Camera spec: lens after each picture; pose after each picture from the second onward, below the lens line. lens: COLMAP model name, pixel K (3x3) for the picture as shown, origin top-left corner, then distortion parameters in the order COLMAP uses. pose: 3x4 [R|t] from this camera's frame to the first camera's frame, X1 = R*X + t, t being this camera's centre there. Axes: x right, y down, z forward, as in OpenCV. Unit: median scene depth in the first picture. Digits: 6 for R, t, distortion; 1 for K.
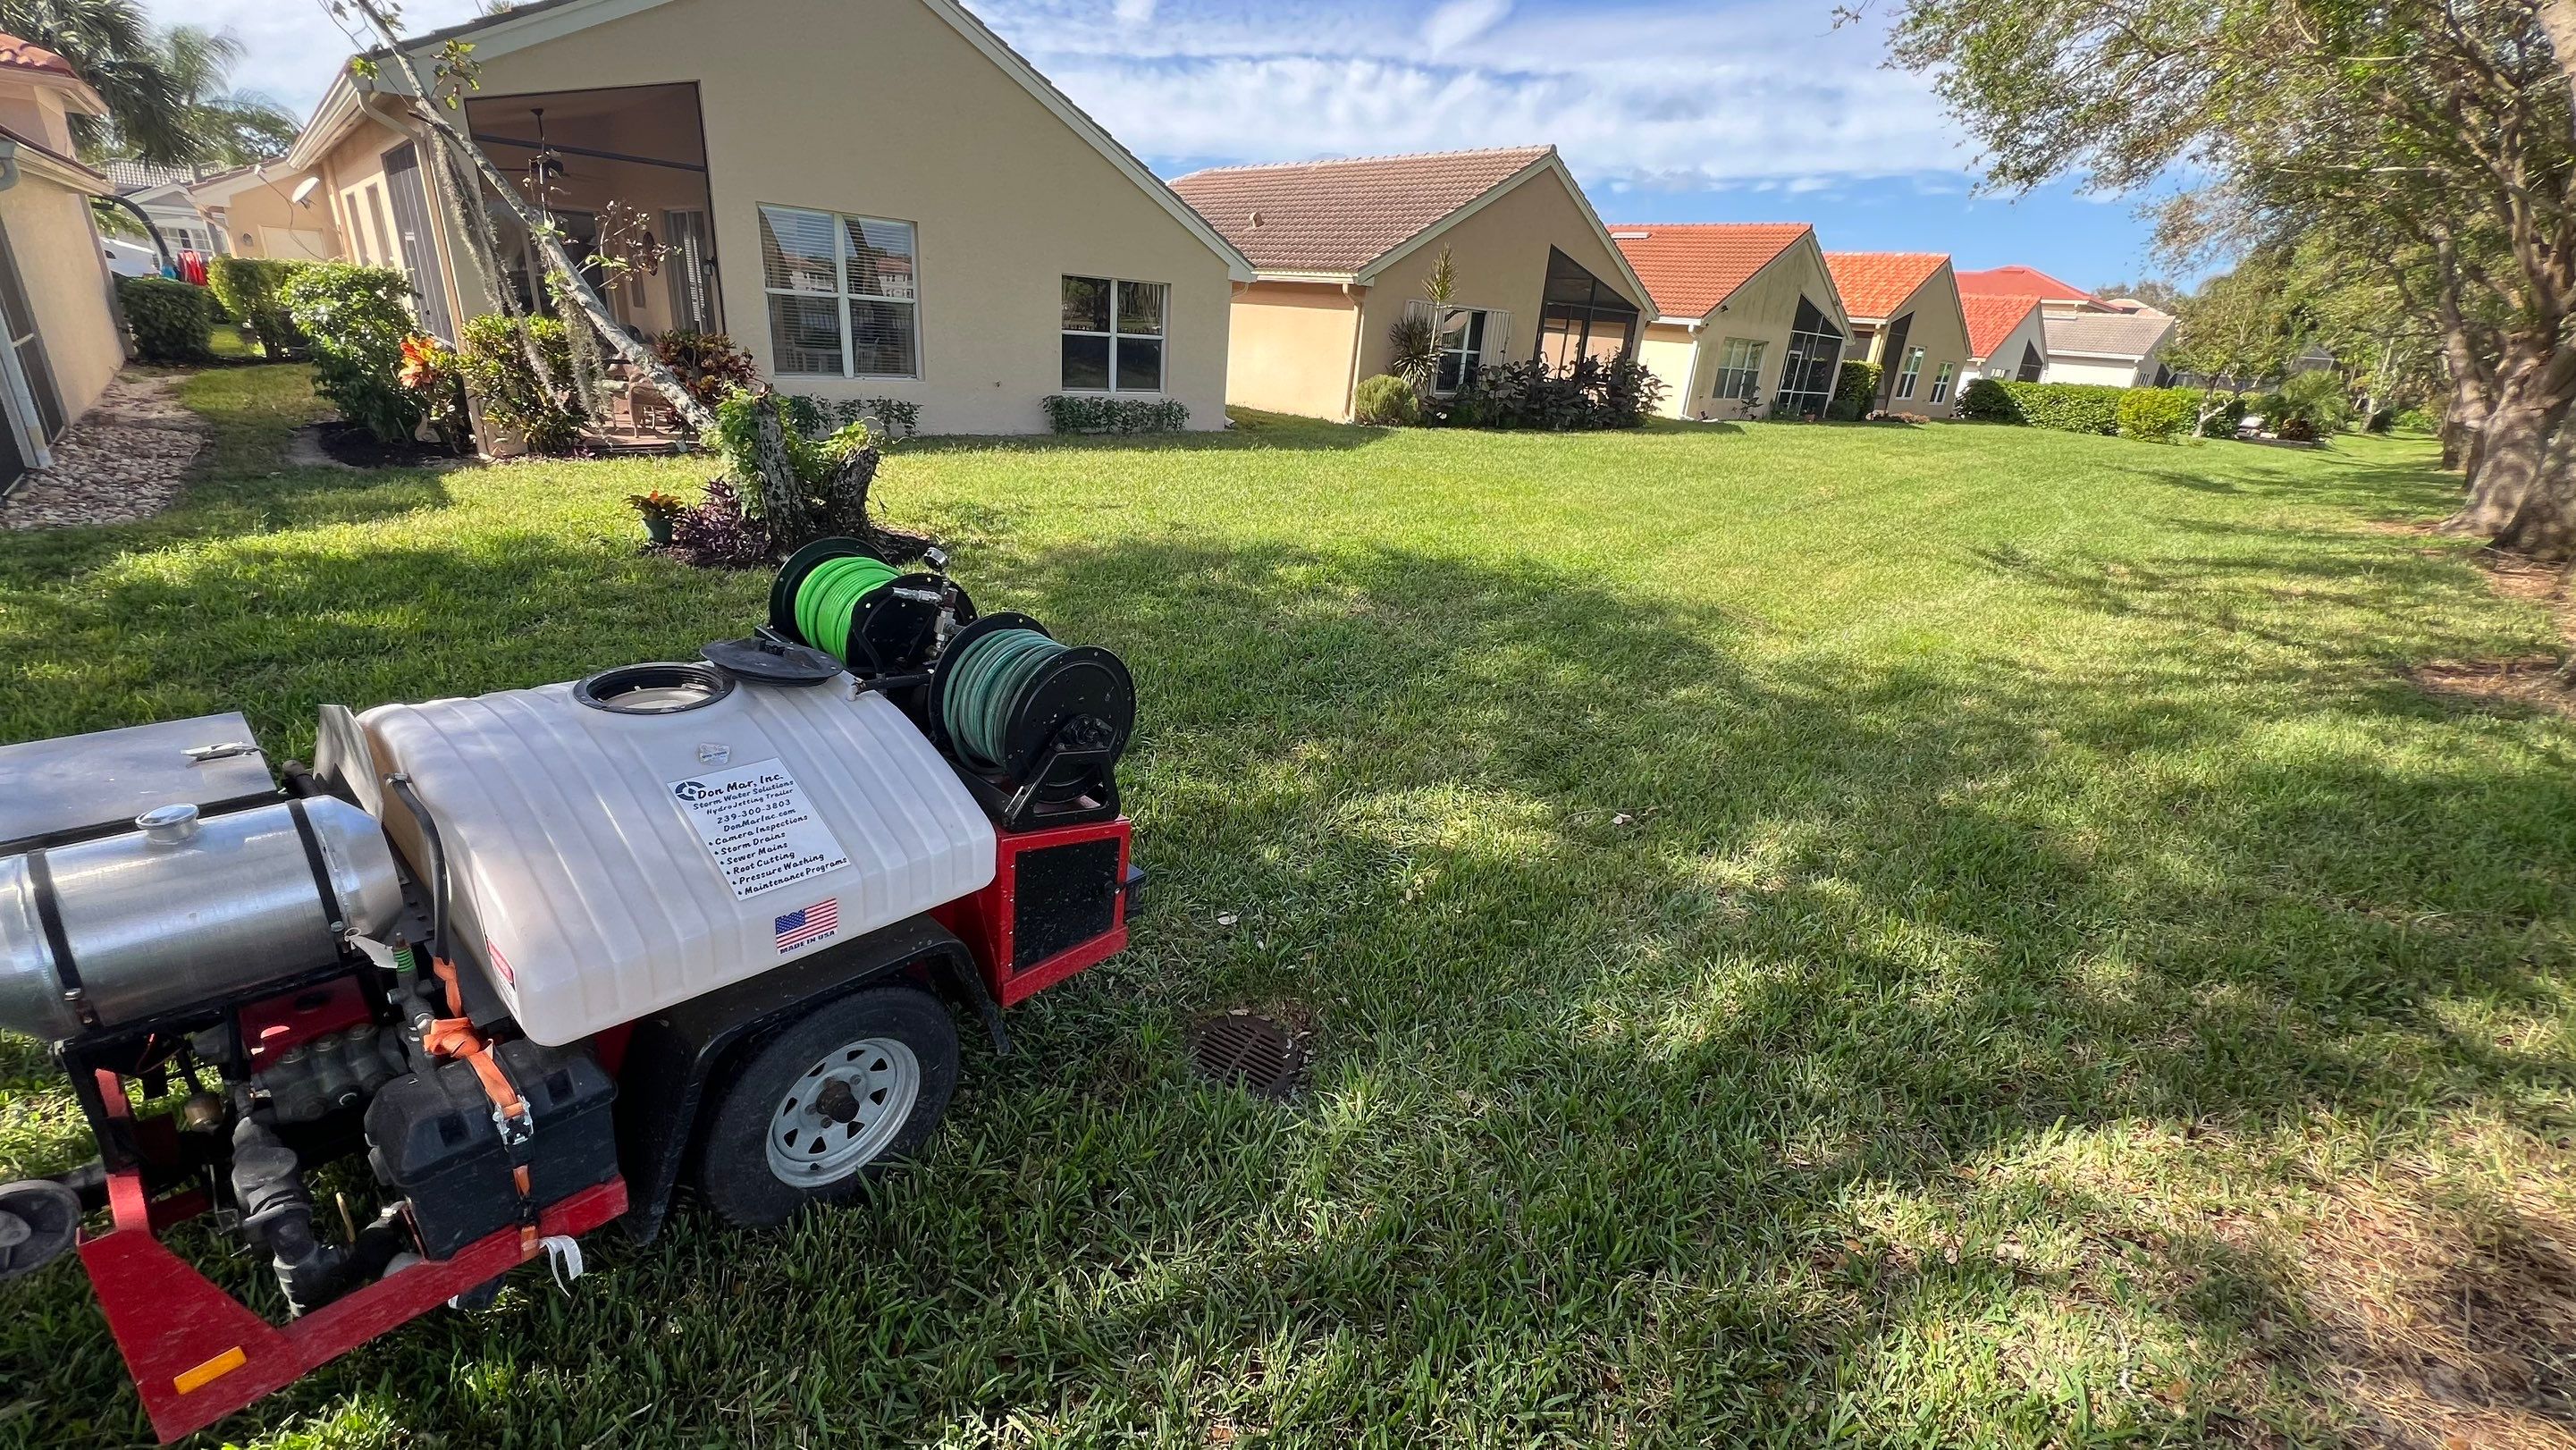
lens RADIAL K [[1024.3, 0, 1288.0], [0, 1024.3, 725.0], [0, 0, 1]] dist [-0.003484, 0.000969]
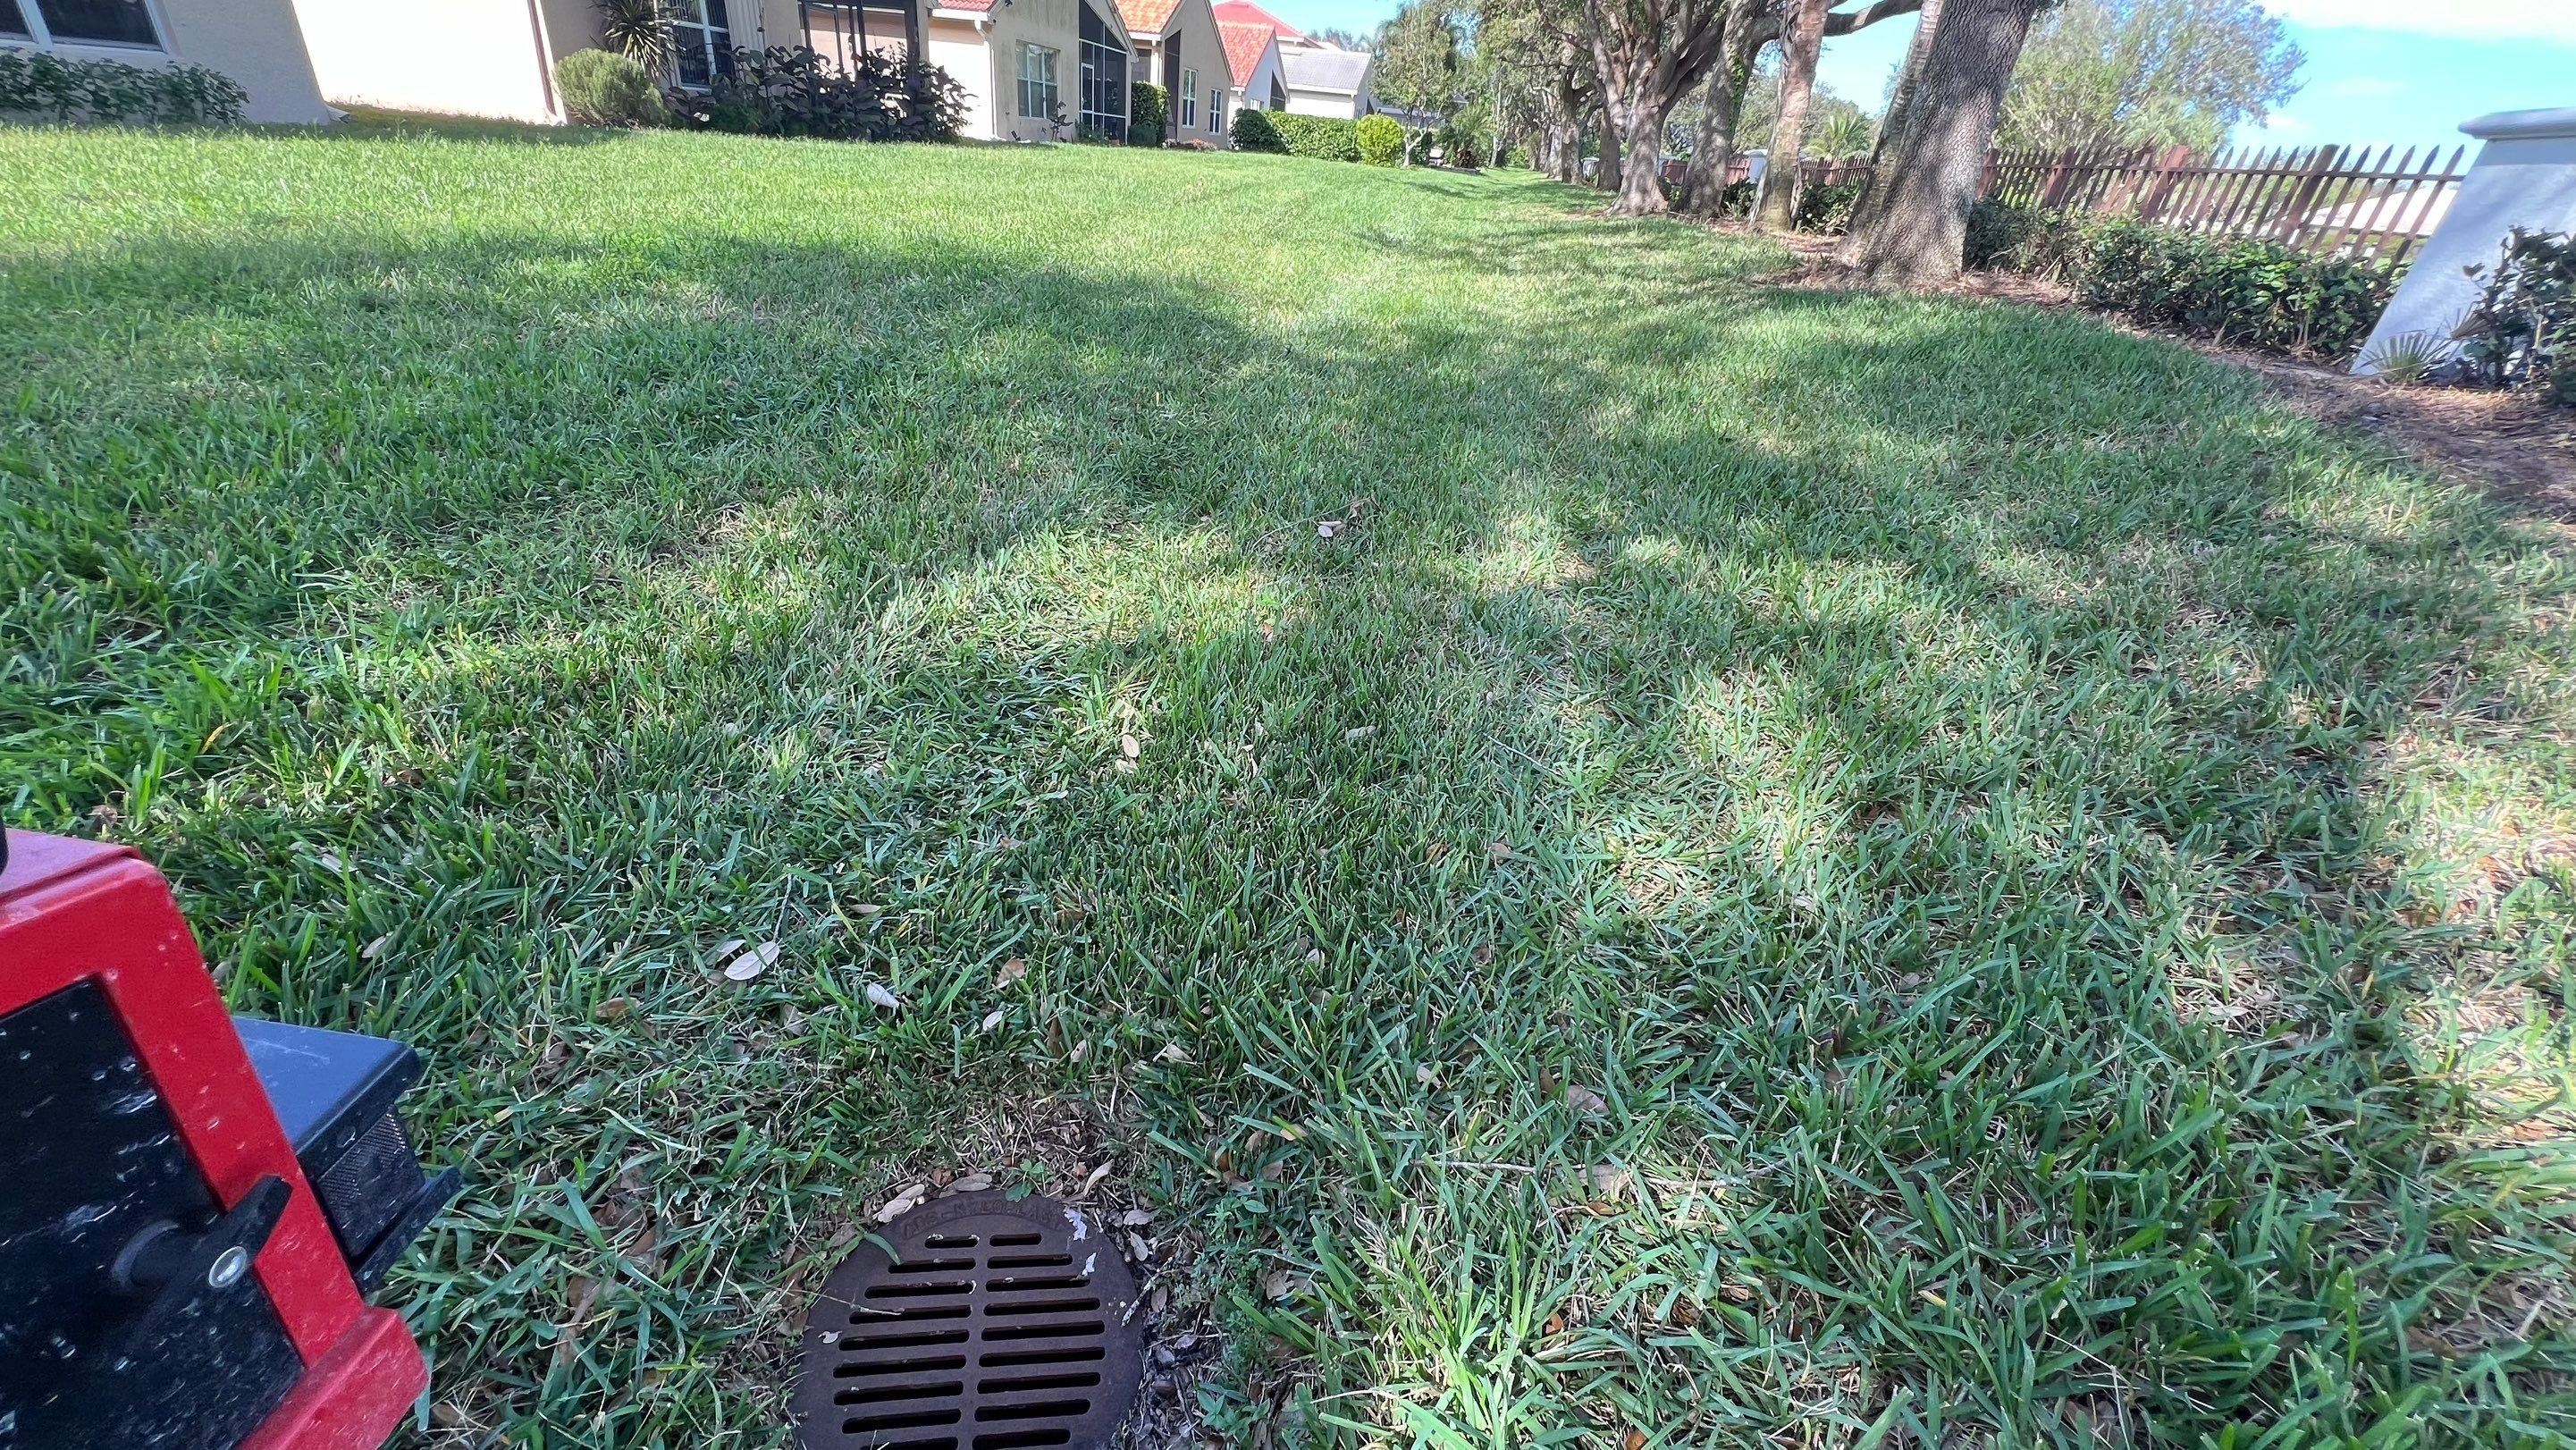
lens RADIAL K [[1024.3, 0, 1288.0], [0, 1024.3, 725.0], [0, 0, 1]] dist [-0.003484, 0.000969]
pose [[0.810418, -0.296555, 0.505250, -0.014036], [0.189019, 0.948655, 0.253626, 0.011374], [-0.554521, -0.110041, 0.824862, 0.131570]]
